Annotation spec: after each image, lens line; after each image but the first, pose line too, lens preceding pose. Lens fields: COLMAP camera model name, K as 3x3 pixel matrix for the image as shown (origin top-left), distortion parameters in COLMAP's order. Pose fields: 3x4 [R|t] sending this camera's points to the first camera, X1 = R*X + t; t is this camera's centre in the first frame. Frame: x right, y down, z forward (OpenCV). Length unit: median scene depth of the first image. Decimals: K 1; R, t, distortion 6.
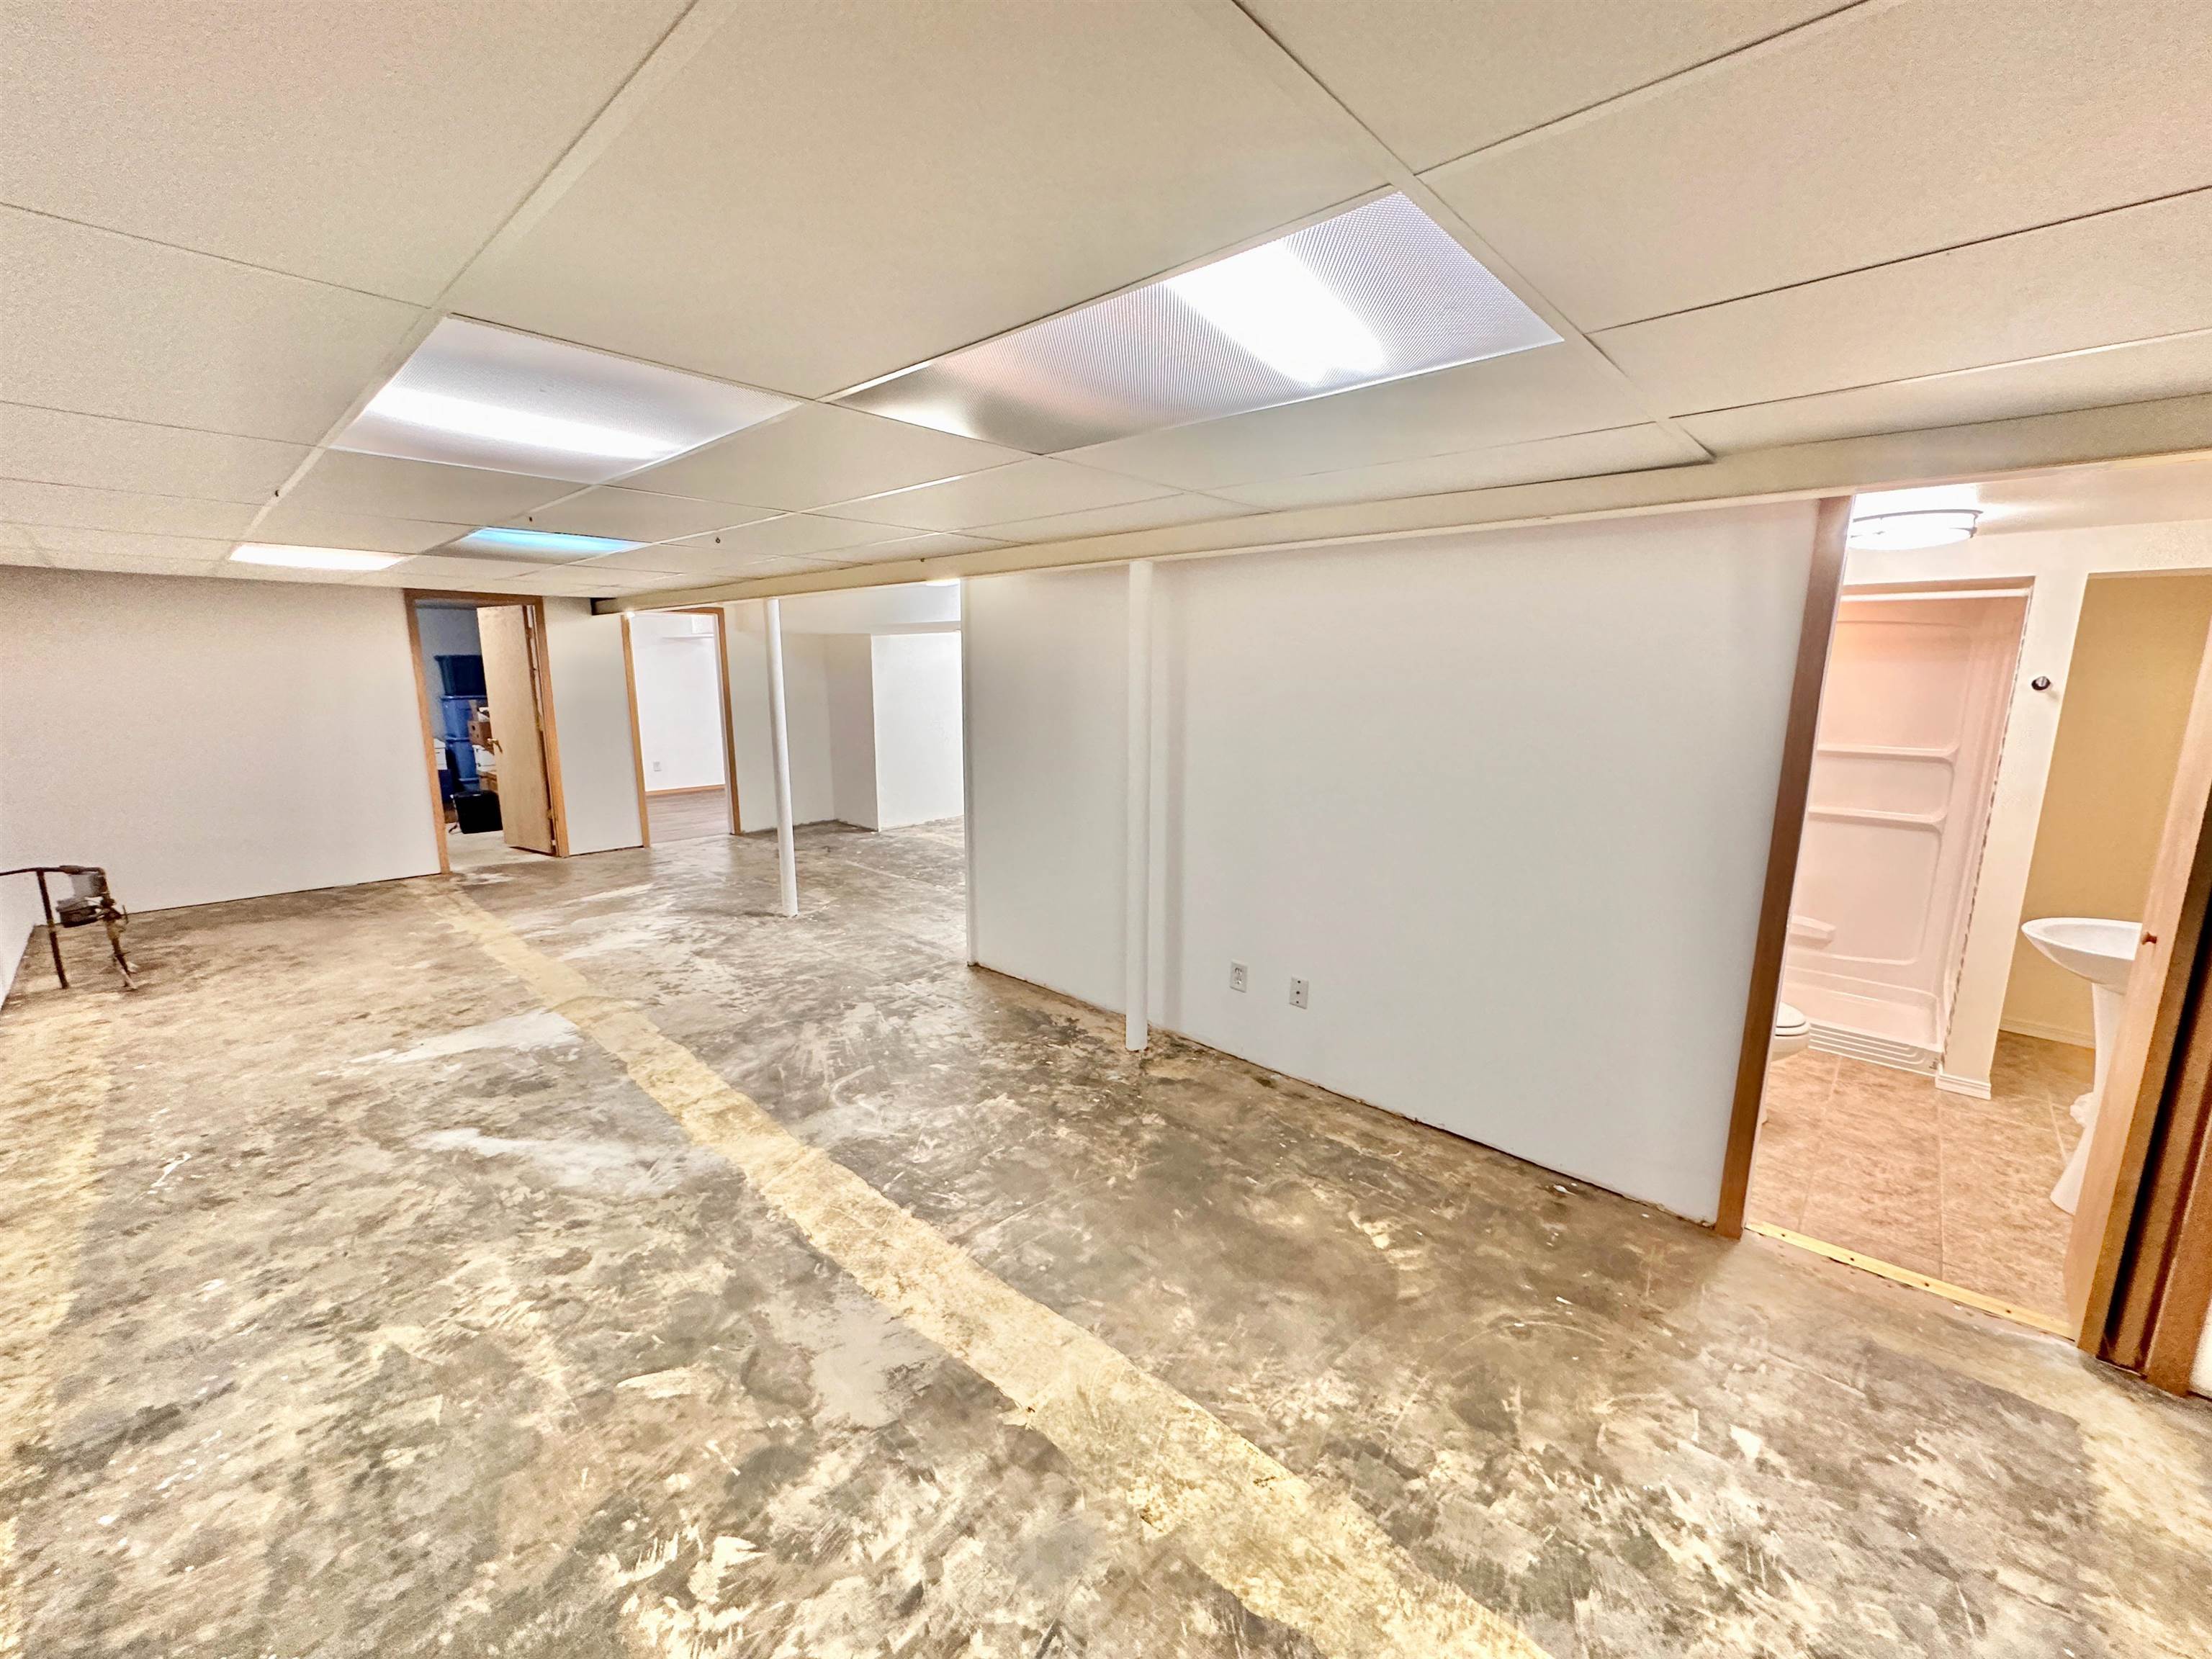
lens RADIAL K [[887.1, 0, 1112.9], [0, 887.1, 835.3], [0, 0, 1]] dist [0.001094, 0.000460]
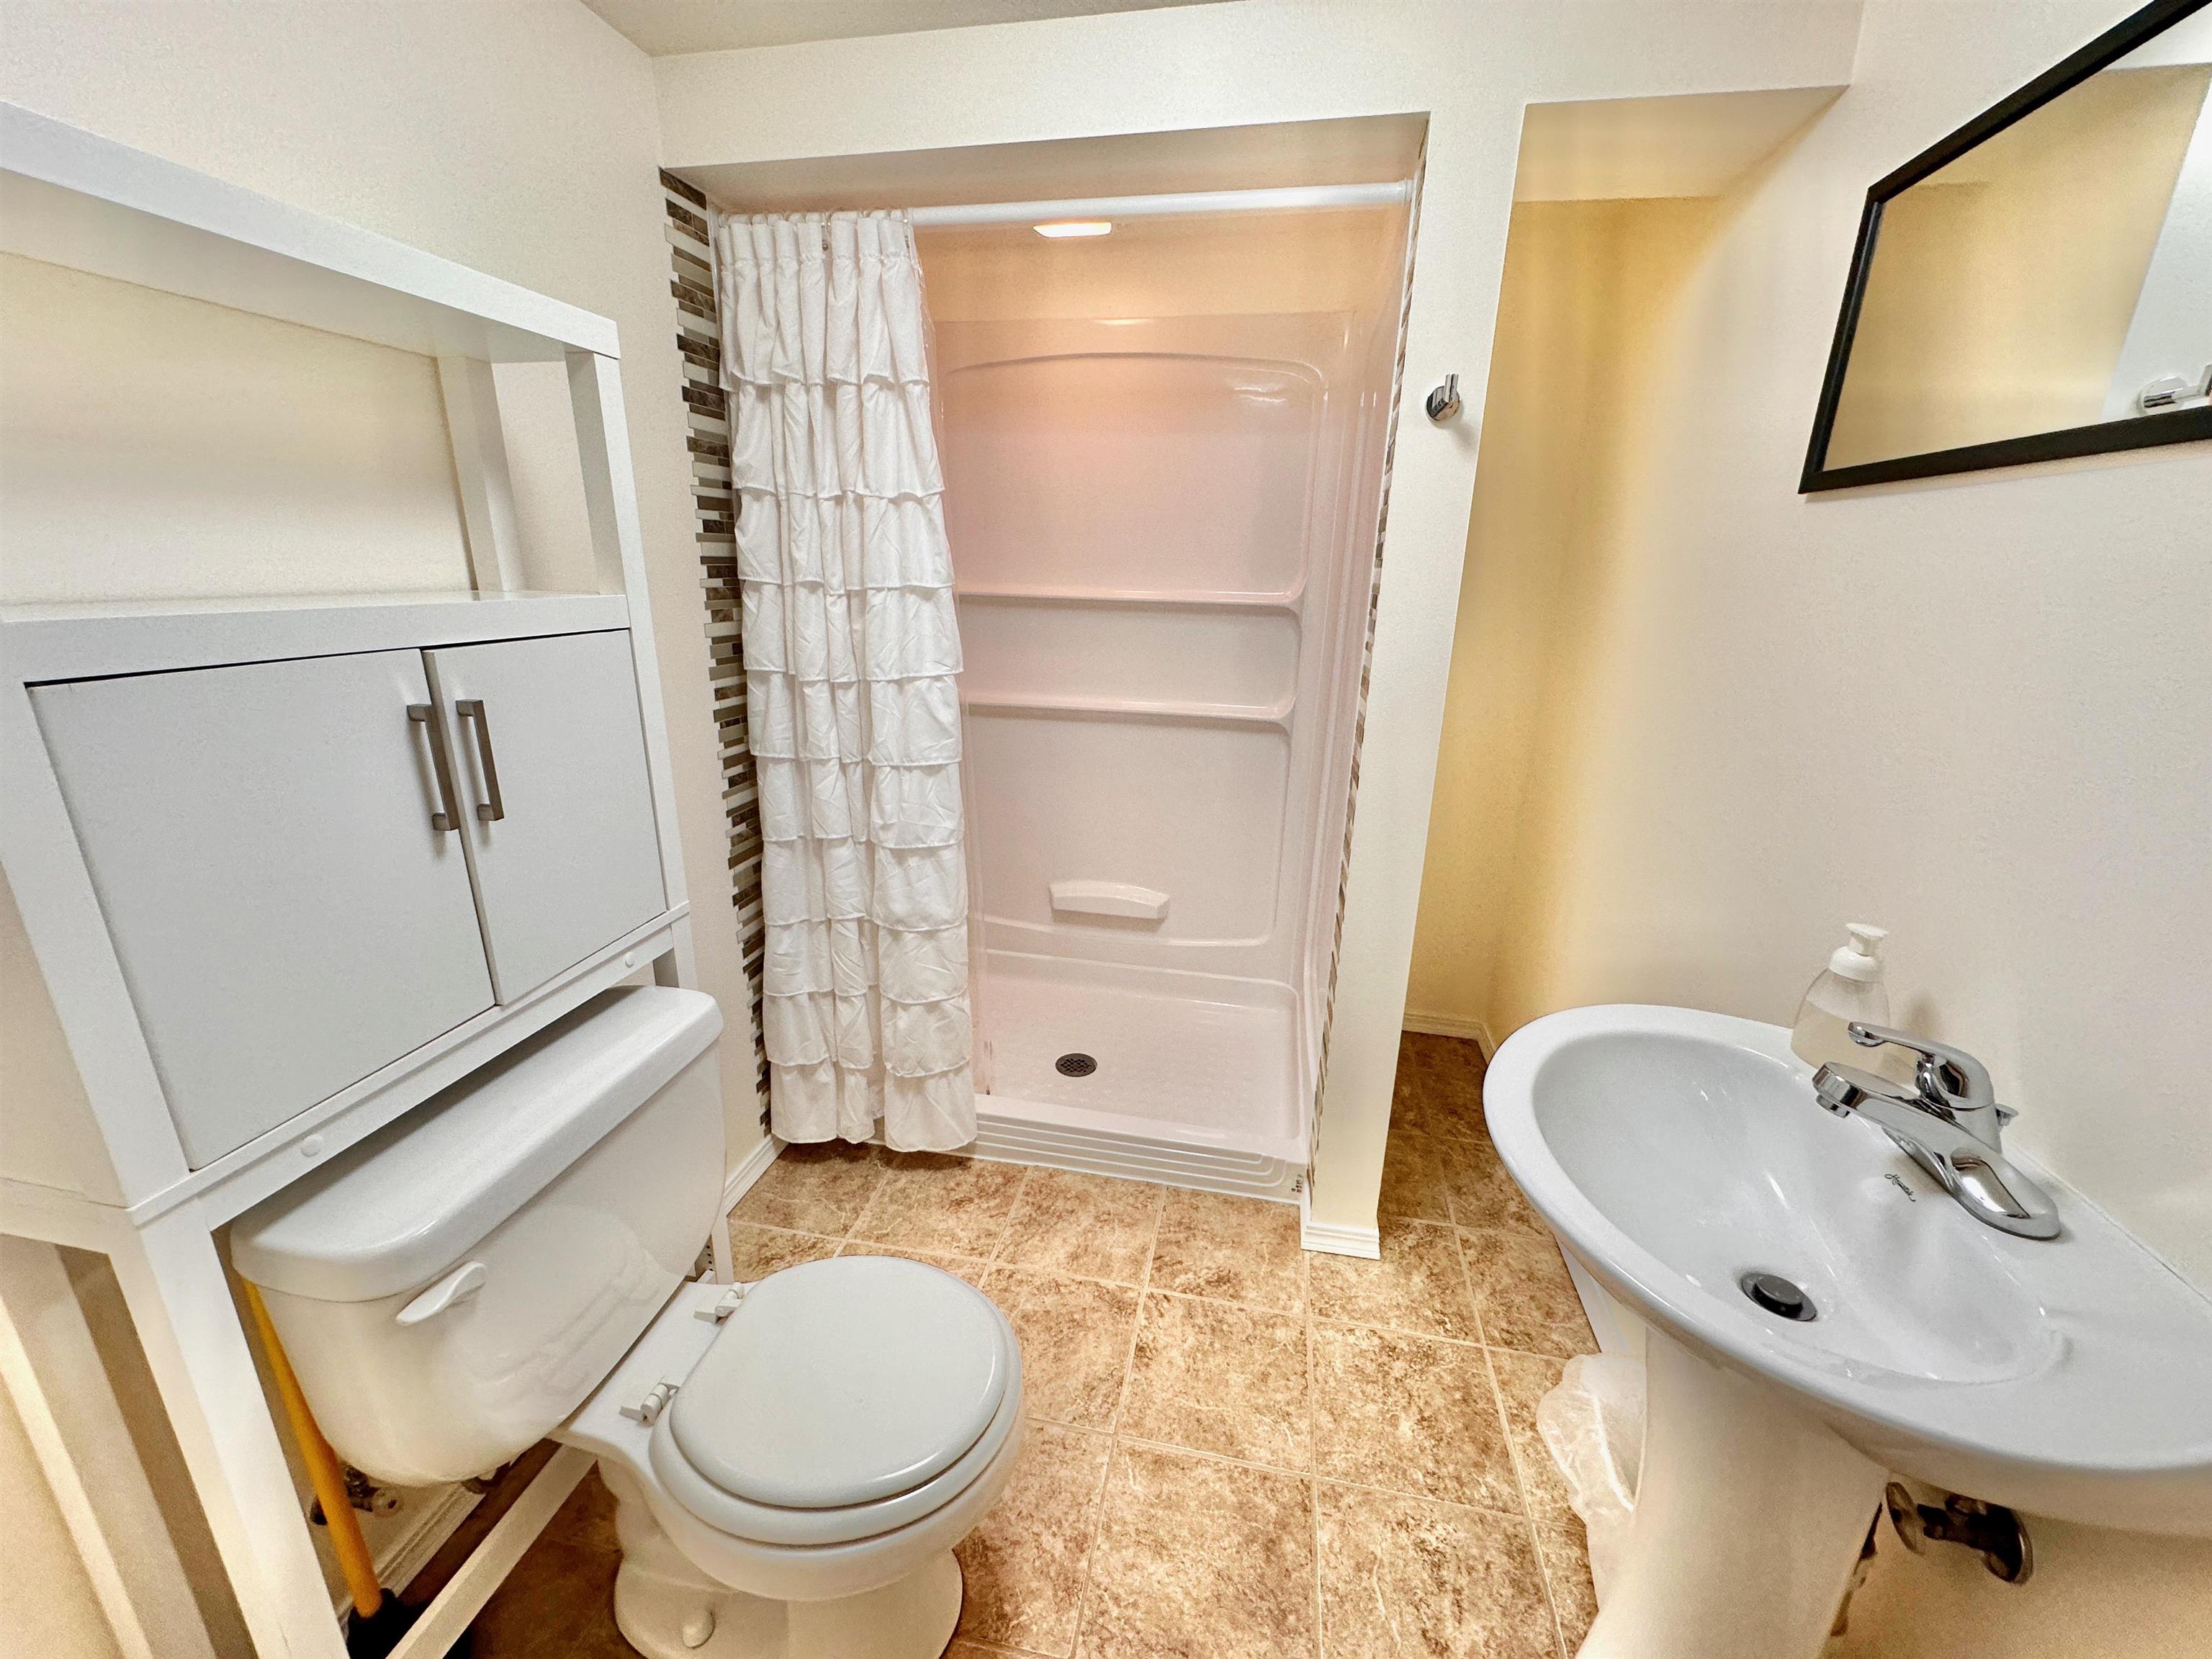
lens RADIAL K [[887.1, 0, 1103.8], [0, 887.1, 829.9], [0, 0, 1]] dist [0.001094, 0.000460]
pose [[0.854318, -0.136434, 0.501524, 0.634474], [0.075916, 0.987339, 0.139276, -0.041137], [-0.514176, -0.080912, 0.853859, 0.671772]]
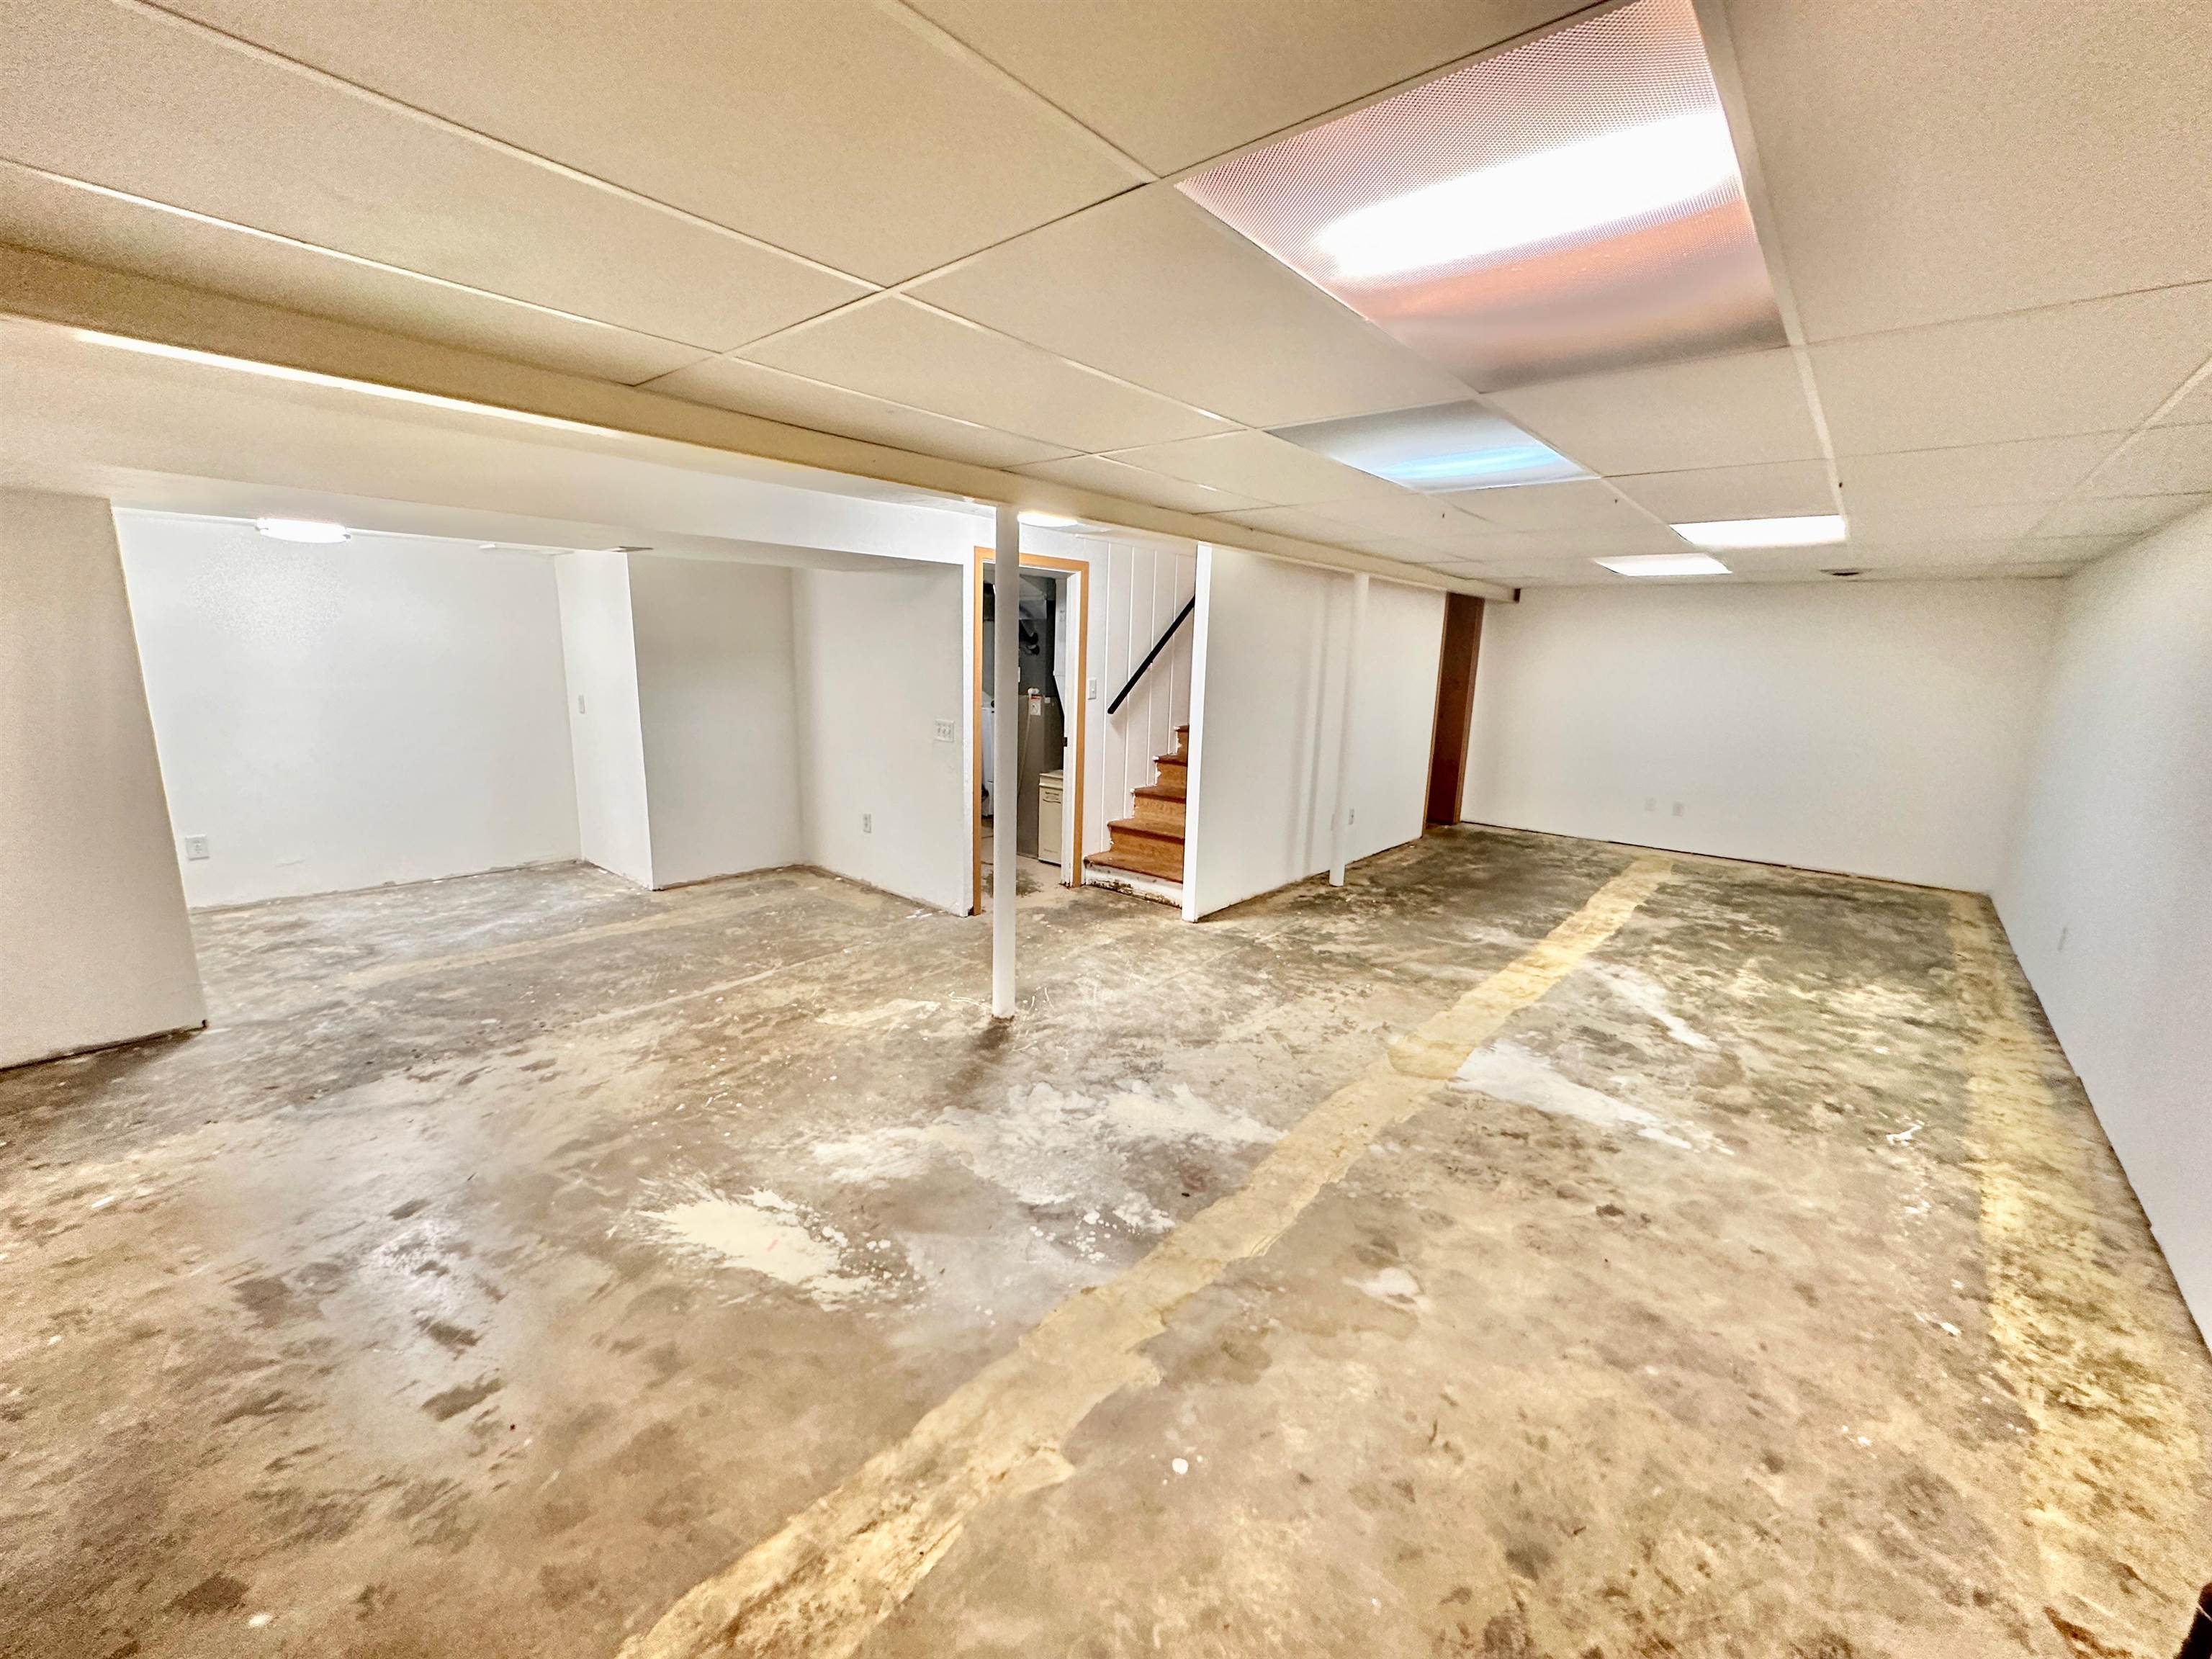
lens RADIAL K [[887.1, 0, 1106.6], [0, 887.1, 826.6], [0, 0, 1]] dist [0.001094, 0.000460]
pose [[-0.034797, -0.202664, 0.978630, -1.690357], [0.156971, 0.965961, 0.205622, -0.280295], [-0.986990, 0.160772, -0.001801, 1.599718]]
